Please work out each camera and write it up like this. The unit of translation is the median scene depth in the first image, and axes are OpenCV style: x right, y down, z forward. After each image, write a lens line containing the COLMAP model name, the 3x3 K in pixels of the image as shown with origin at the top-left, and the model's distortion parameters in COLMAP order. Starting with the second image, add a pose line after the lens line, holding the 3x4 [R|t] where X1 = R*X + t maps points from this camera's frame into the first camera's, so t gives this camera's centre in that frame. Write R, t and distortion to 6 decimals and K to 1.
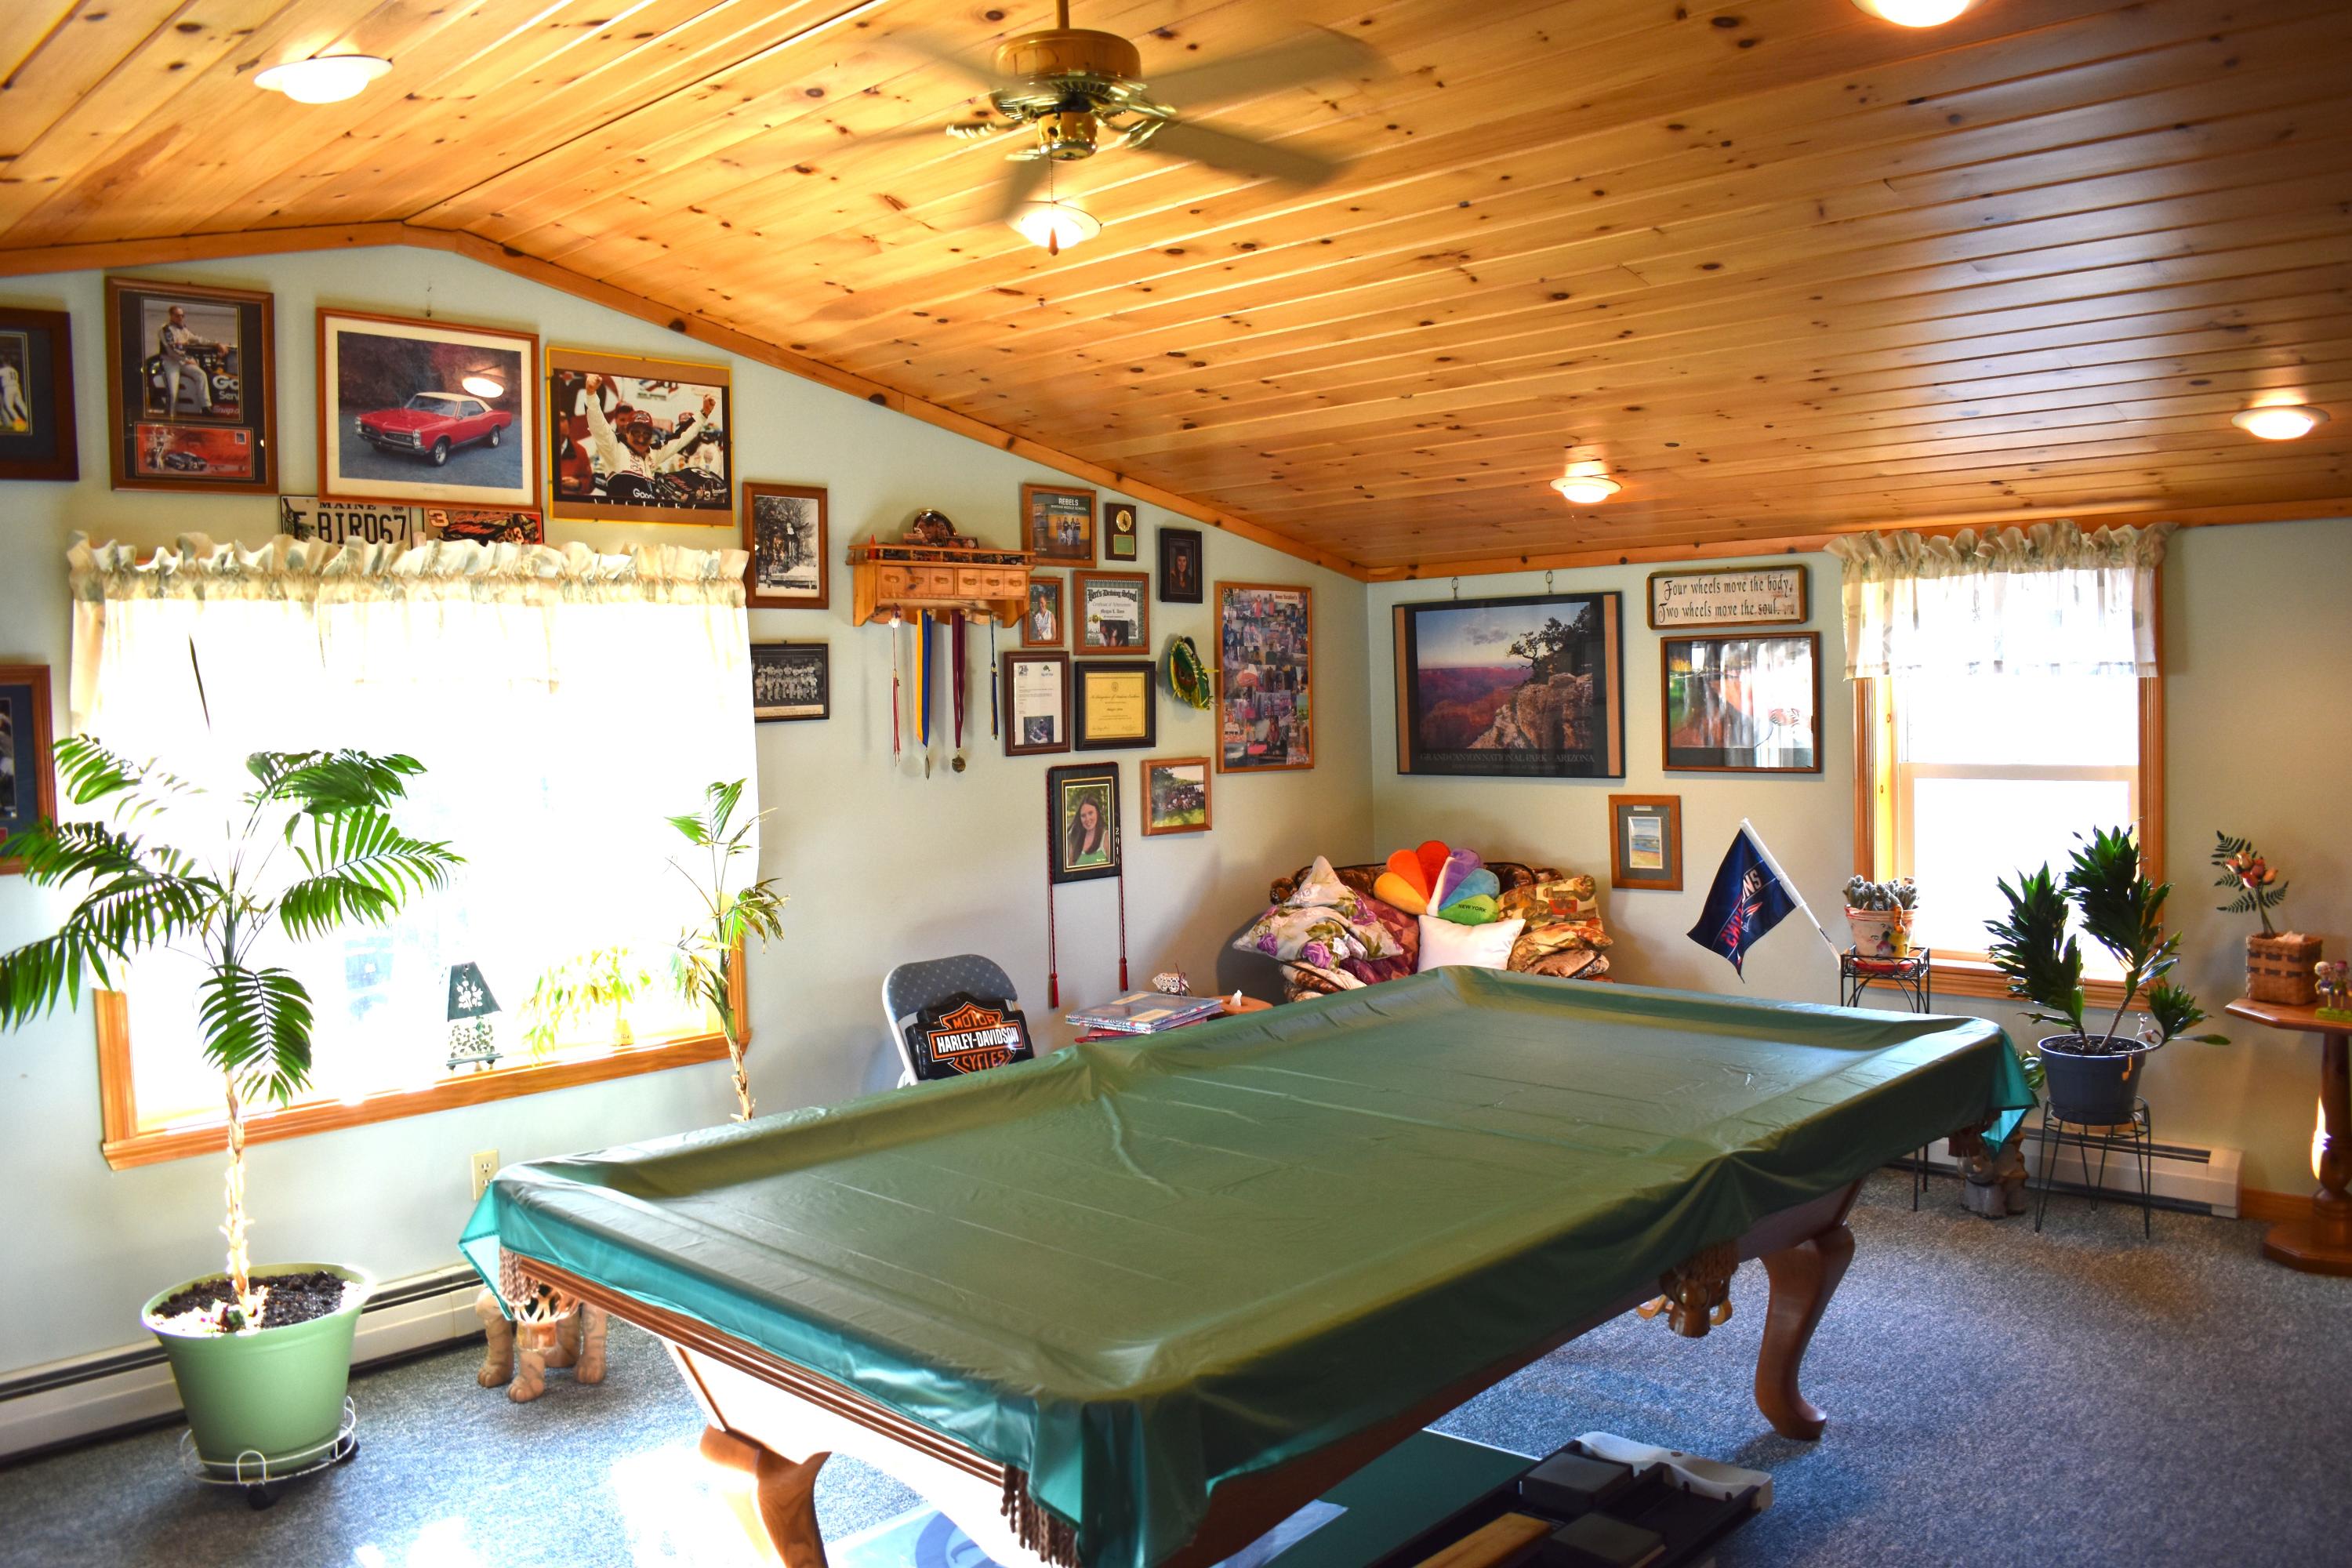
lens RADIAL K [[1824.3, 0, 1178.8], [0, 1824.3, 773.2], [0, 0, 1]] dist [-0.091716, 0.006564]
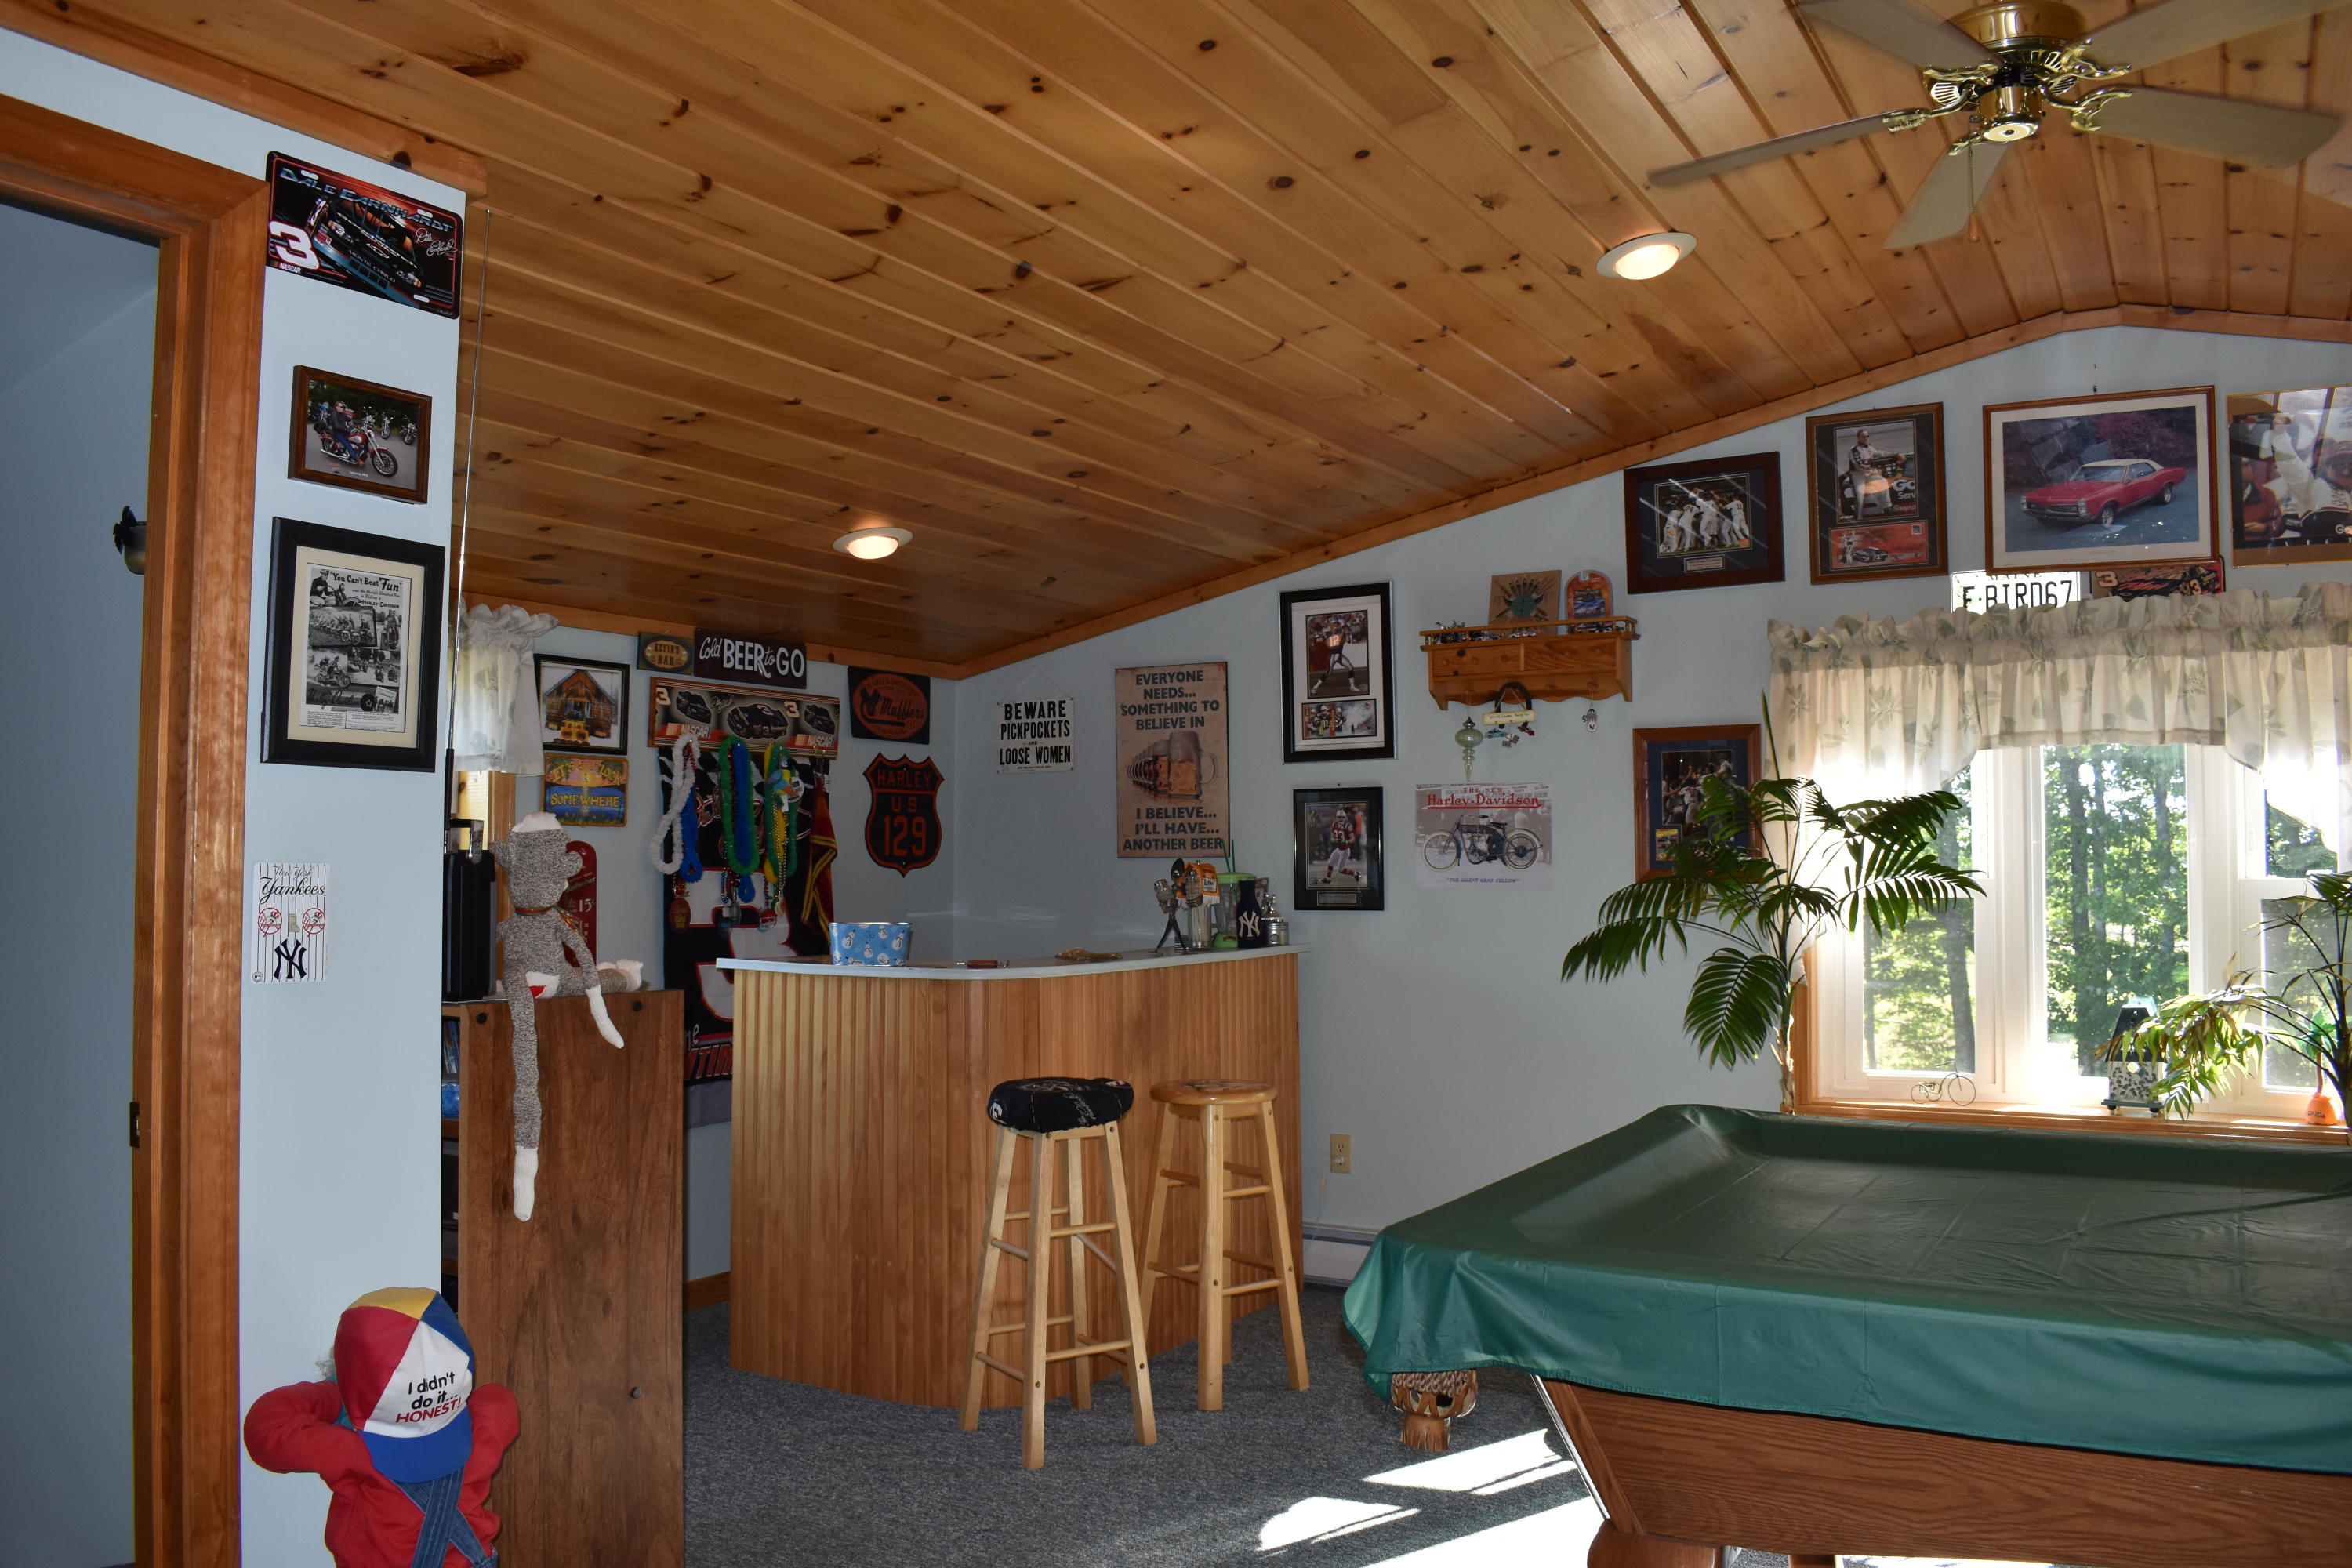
lens RADIAL K [[1824.3, 0, 1179.9], [0, 1824.3, 784.0], [0, 0, 1]] dist [-0.091716, 0.006564]
pose [[0.222028, -0.010982, -0.974978, 0.495987], [-0.055813, 0.998154, -0.023954, 0.034251], [0.973442, 0.059735, 0.221005, 0.253210]]
